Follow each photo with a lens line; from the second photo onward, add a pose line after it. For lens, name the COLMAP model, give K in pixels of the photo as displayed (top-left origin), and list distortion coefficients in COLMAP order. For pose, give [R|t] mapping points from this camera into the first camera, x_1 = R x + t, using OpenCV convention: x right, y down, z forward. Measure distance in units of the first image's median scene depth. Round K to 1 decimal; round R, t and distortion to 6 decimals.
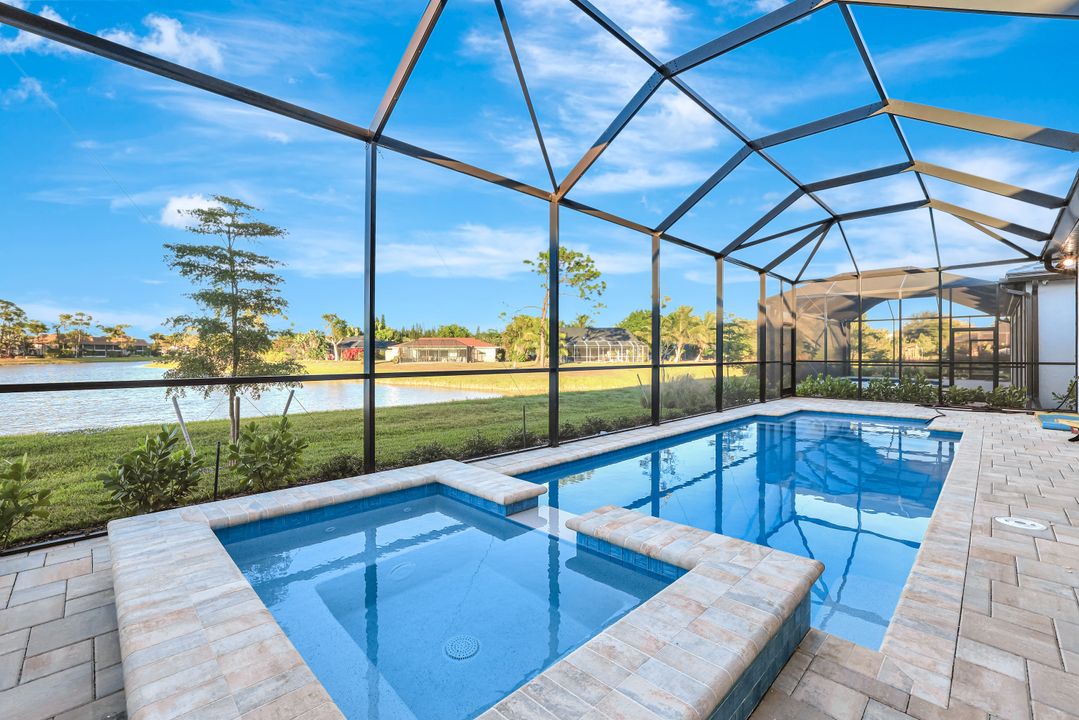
lens RADIAL K [[465.0, 0, 542.4], [0, 465.0, 361.8], [0, 0, 1]] dist [-0.000302, 0.000383]
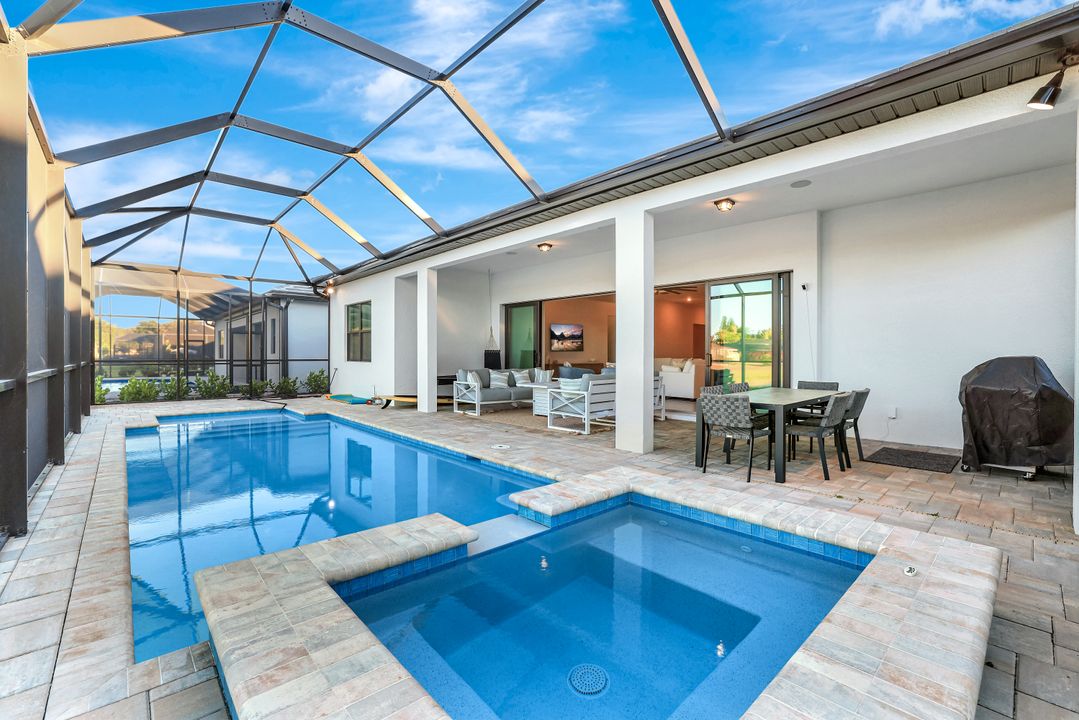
lens RADIAL K [[465.0, 0, 541.0], [0, 465.0, 359.9], [0, 0, 1]] dist [-0.000302, 0.000383]
pose [[0.019681, -0.000203, 0.999806, -0.797210], [0.000229, 1.000000, 0.000199, 0.001881], [-0.999806, 0.000225, 0.019681, 0.800457]]
